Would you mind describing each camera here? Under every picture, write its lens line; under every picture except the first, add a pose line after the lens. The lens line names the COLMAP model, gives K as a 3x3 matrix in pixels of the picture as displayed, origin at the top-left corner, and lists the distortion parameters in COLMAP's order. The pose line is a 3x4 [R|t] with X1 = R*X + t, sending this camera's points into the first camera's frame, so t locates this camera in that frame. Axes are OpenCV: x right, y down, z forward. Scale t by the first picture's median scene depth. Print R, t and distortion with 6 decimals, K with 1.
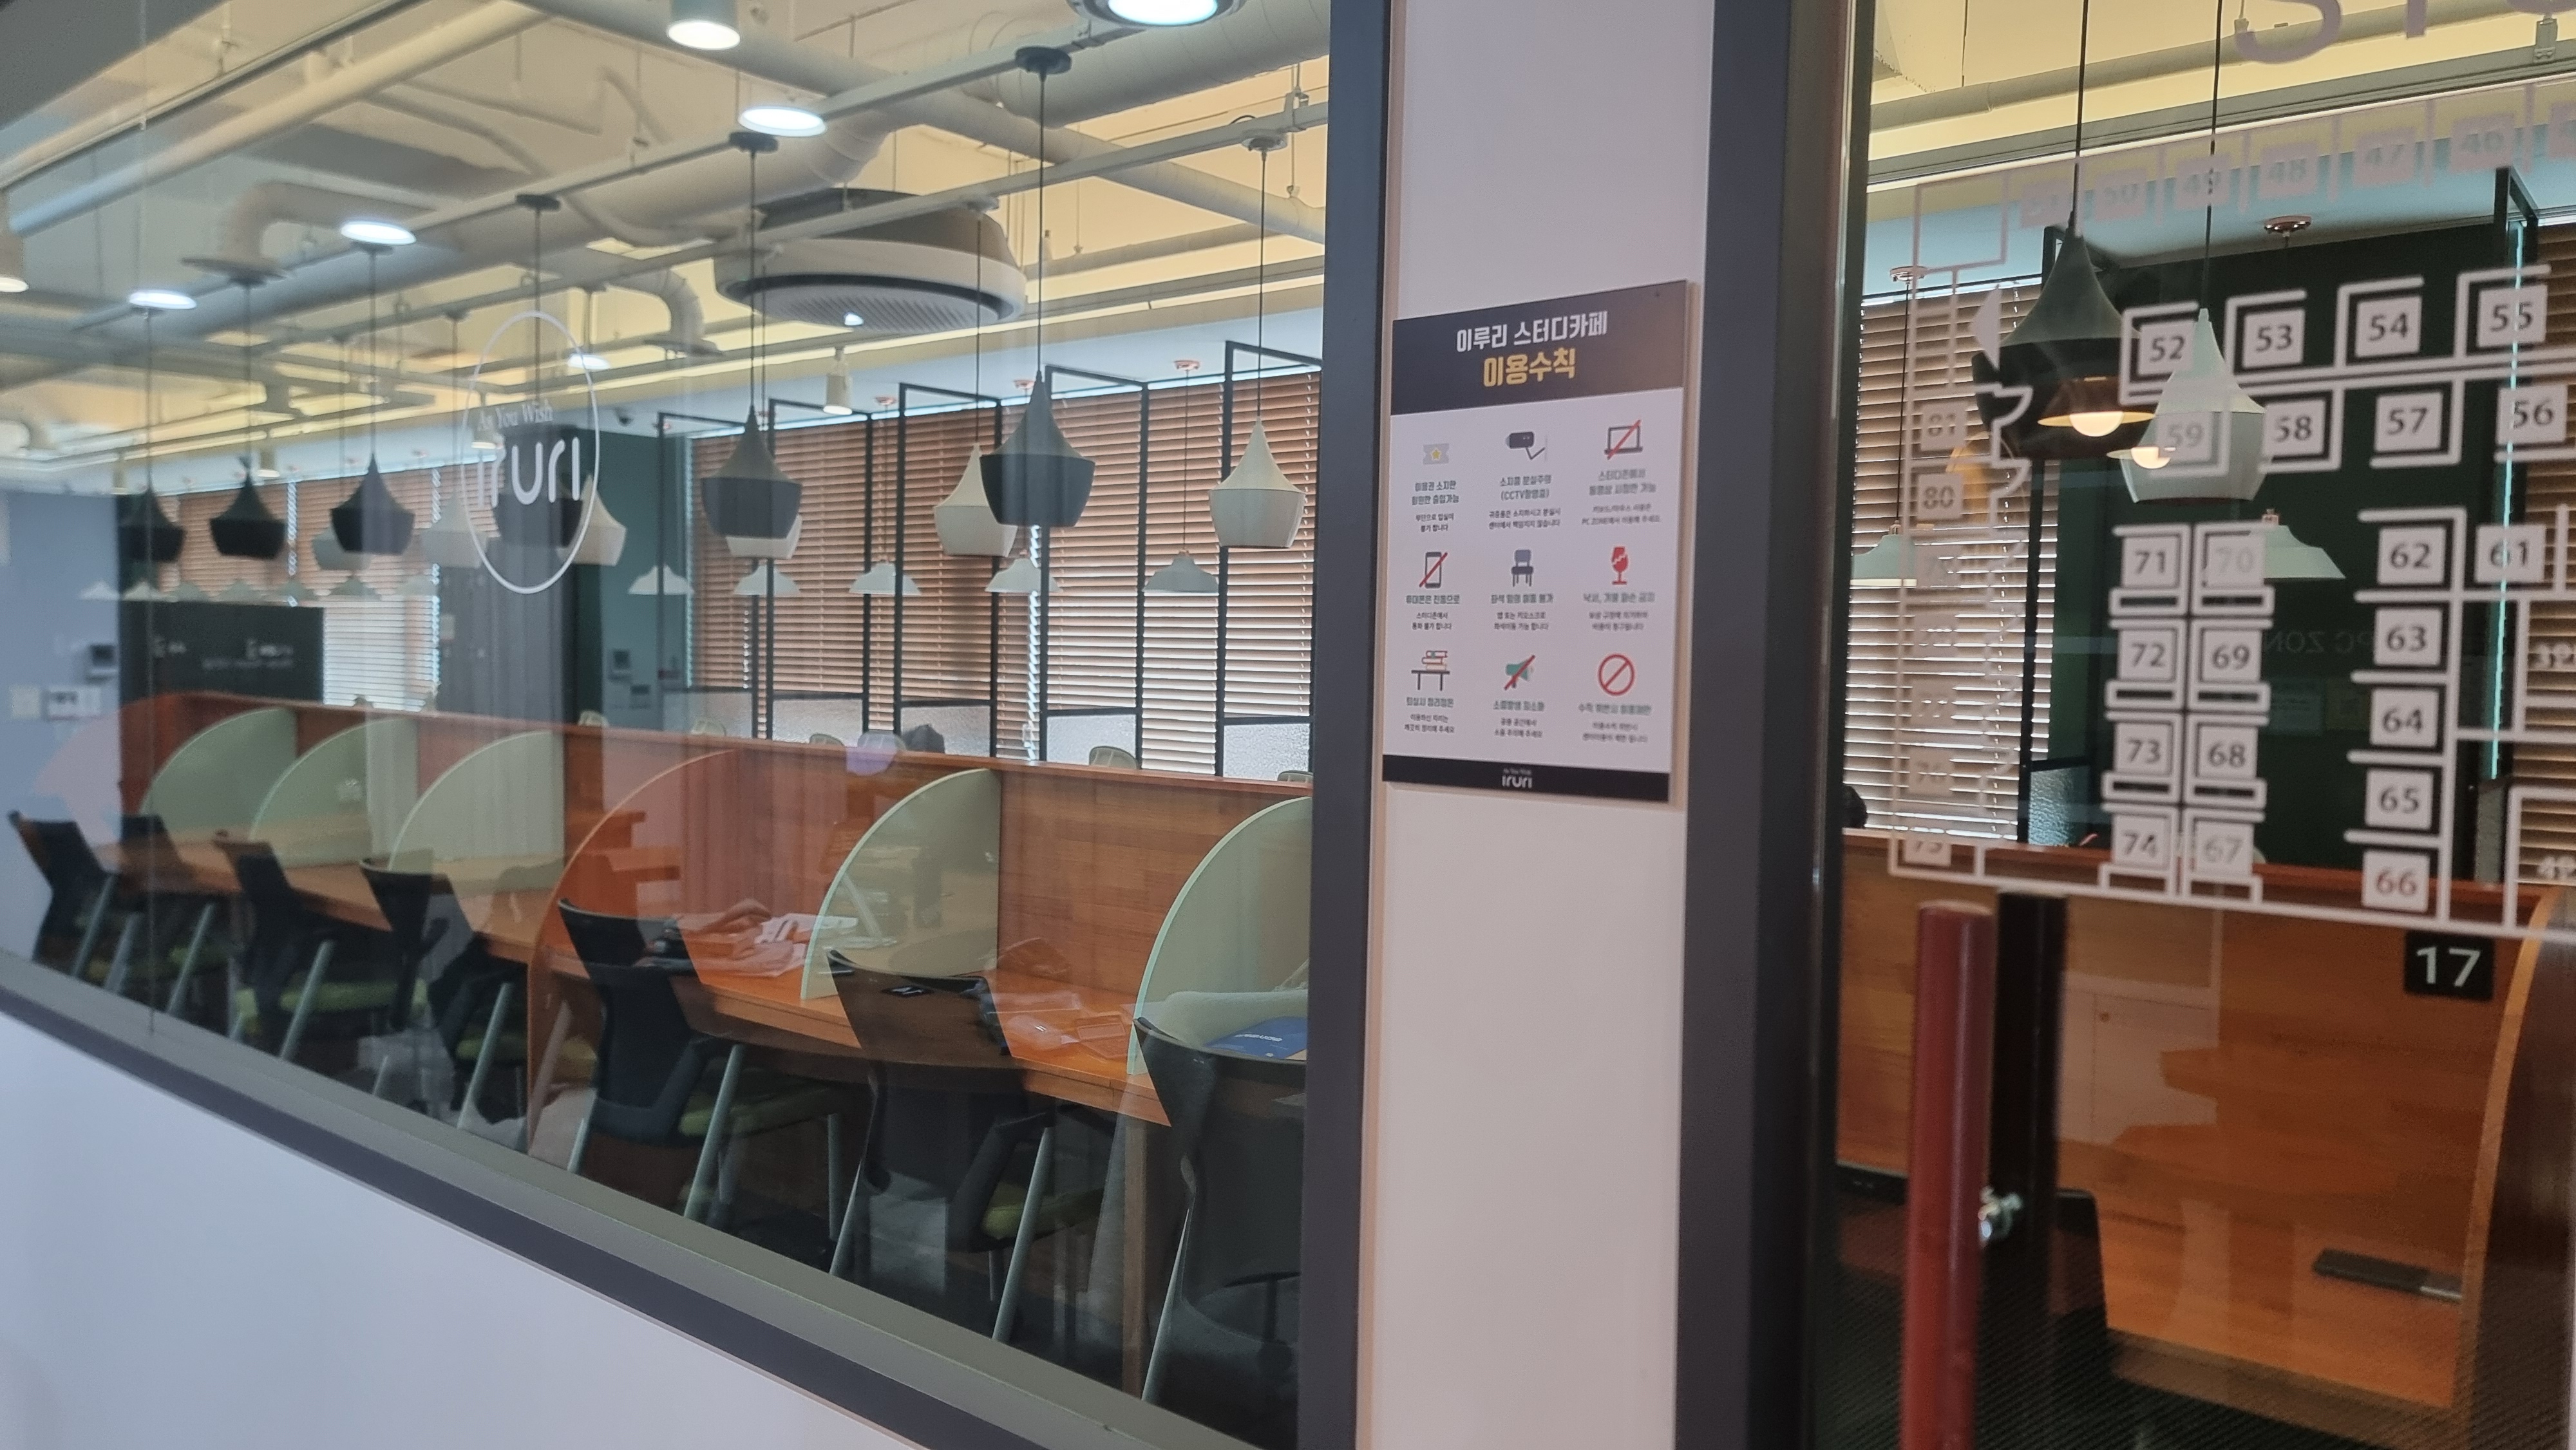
lens RADIAL K [[1760.3, 0, 1288.0], [0, 1760.3, 725.0], [0, 0, 1]] dist [0.041534, 0.000450]
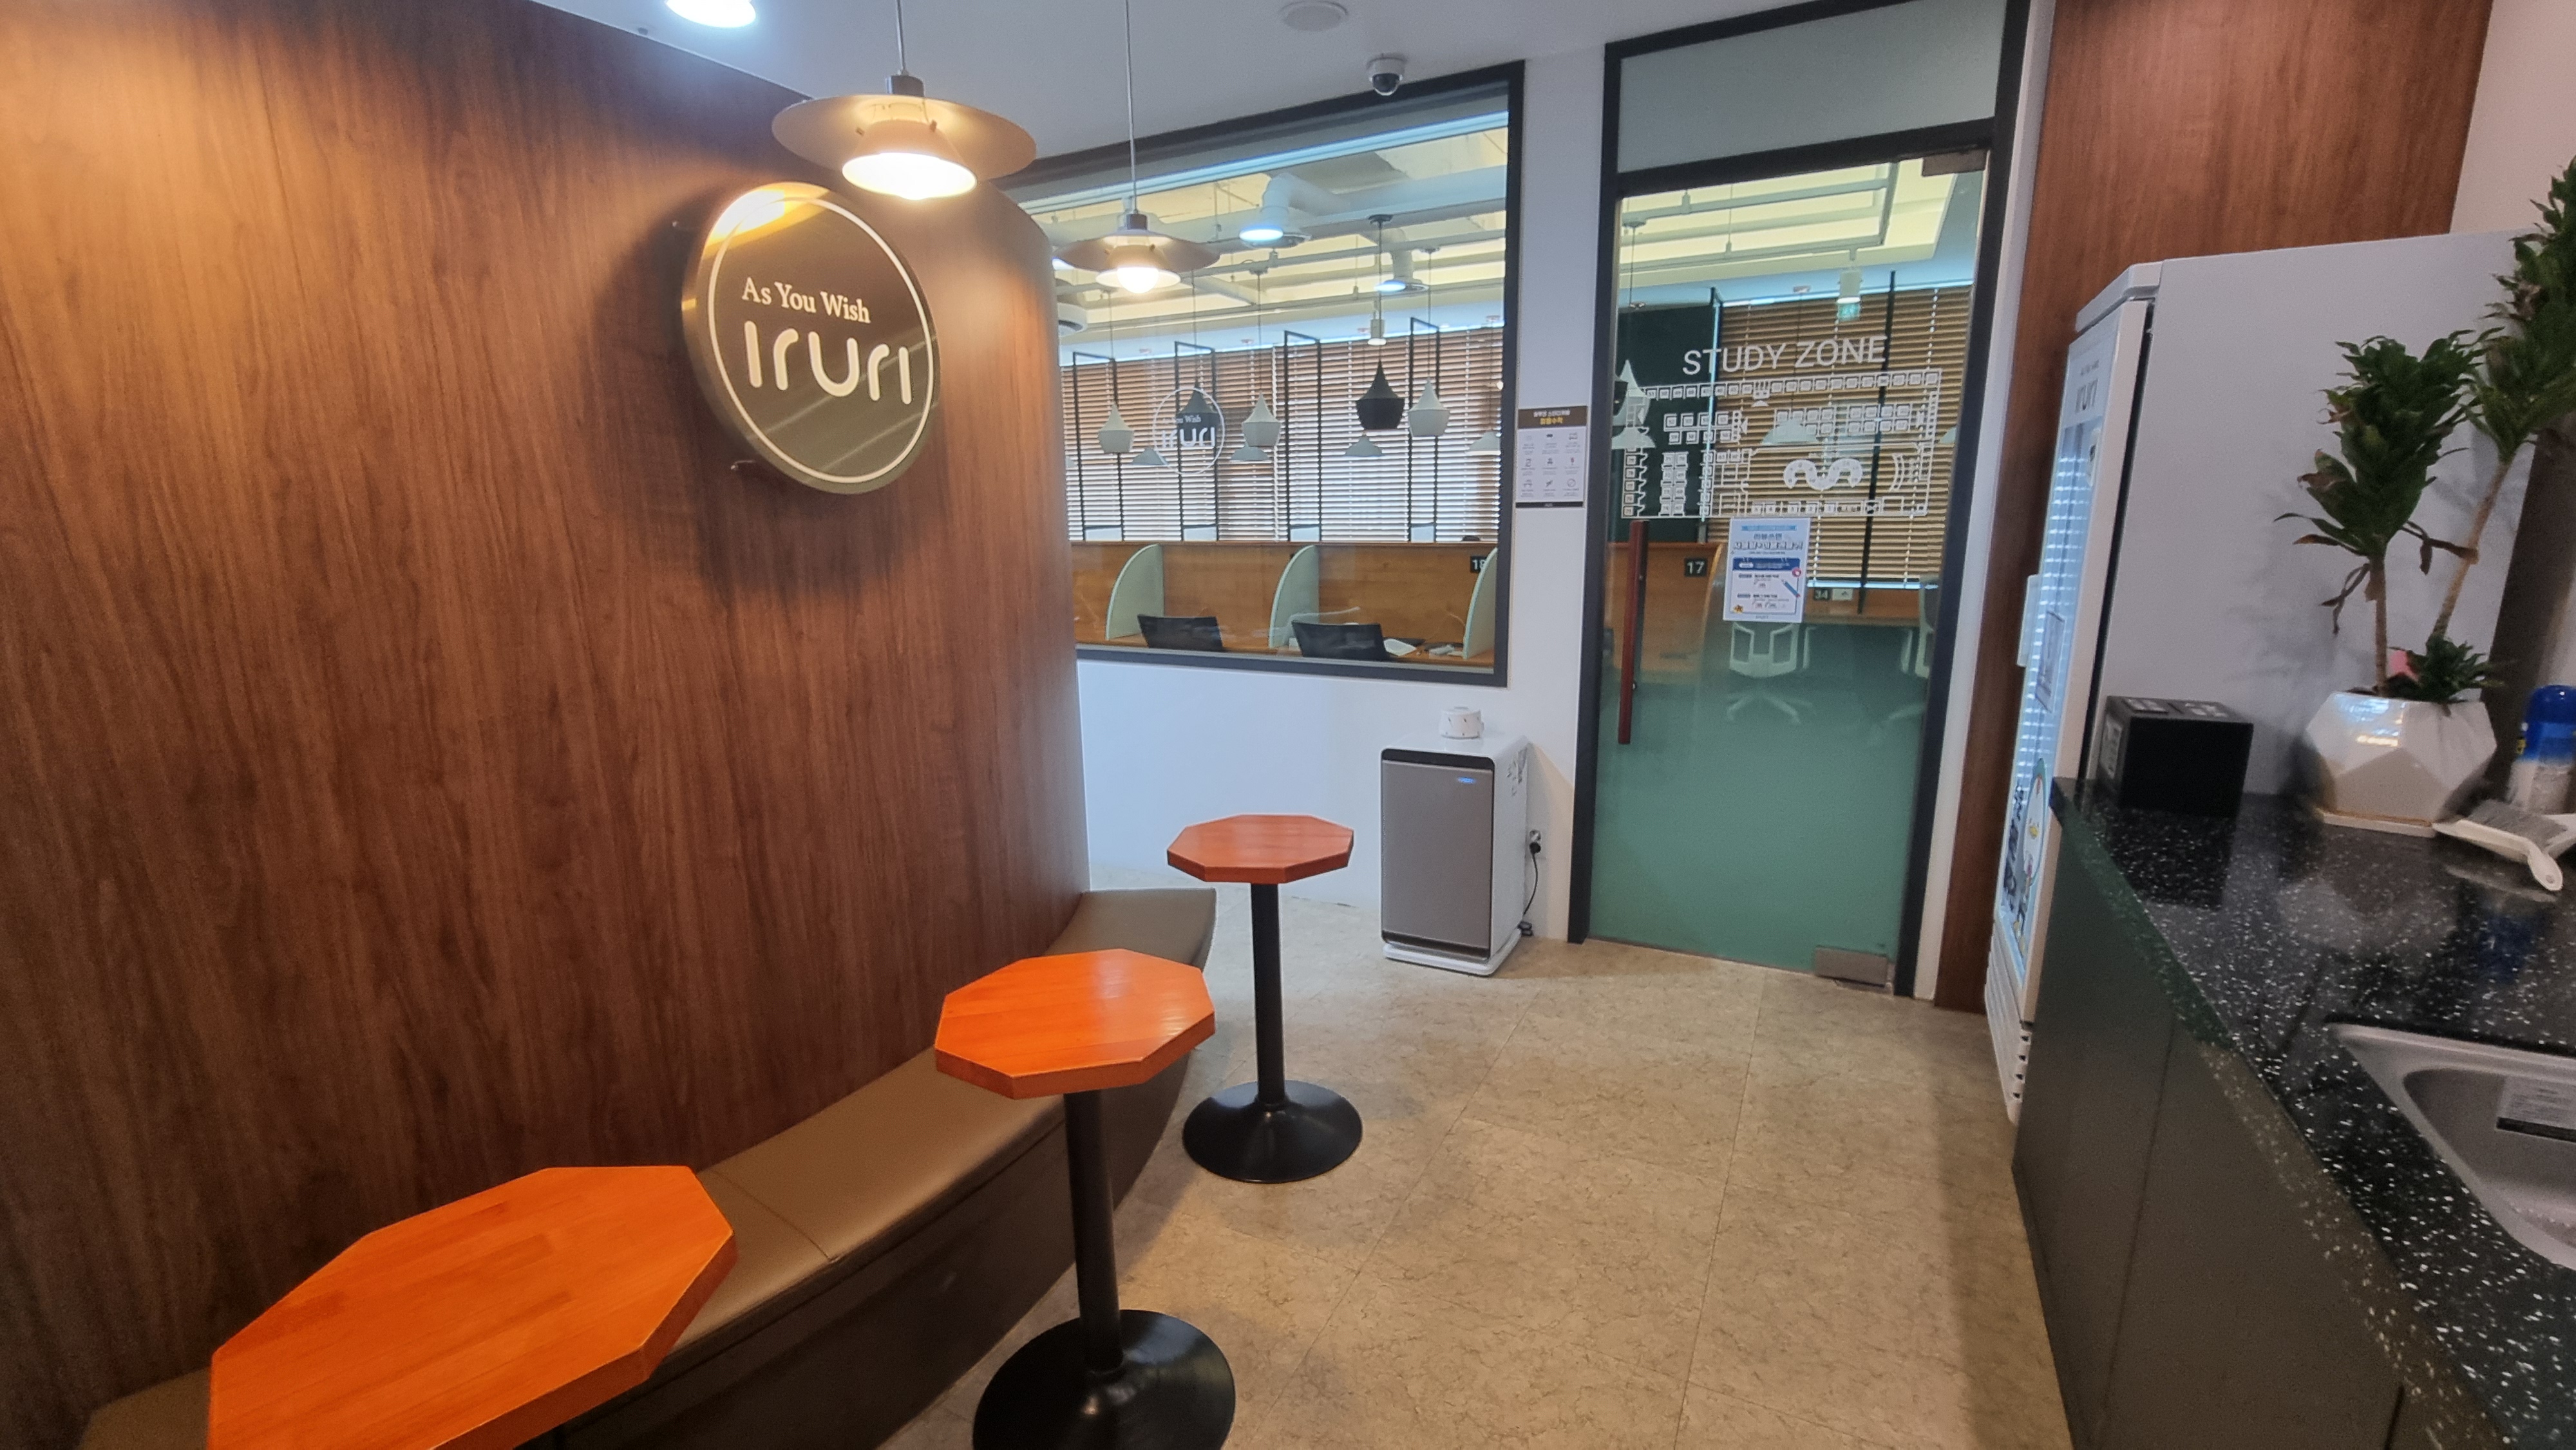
lens RADIAL K [[1045.0, 0, 1288.0], [0, 1045.0, 725.0], [0, 0, 1]] dist [0.000929, 0.000020]
pose [[0.973596, -0.081502, 0.213232, -1.270500], [0.043248, 0.983030, 0.178272, 0.083743], [-0.224143, -0.164343, 0.960599, -1.789235]]
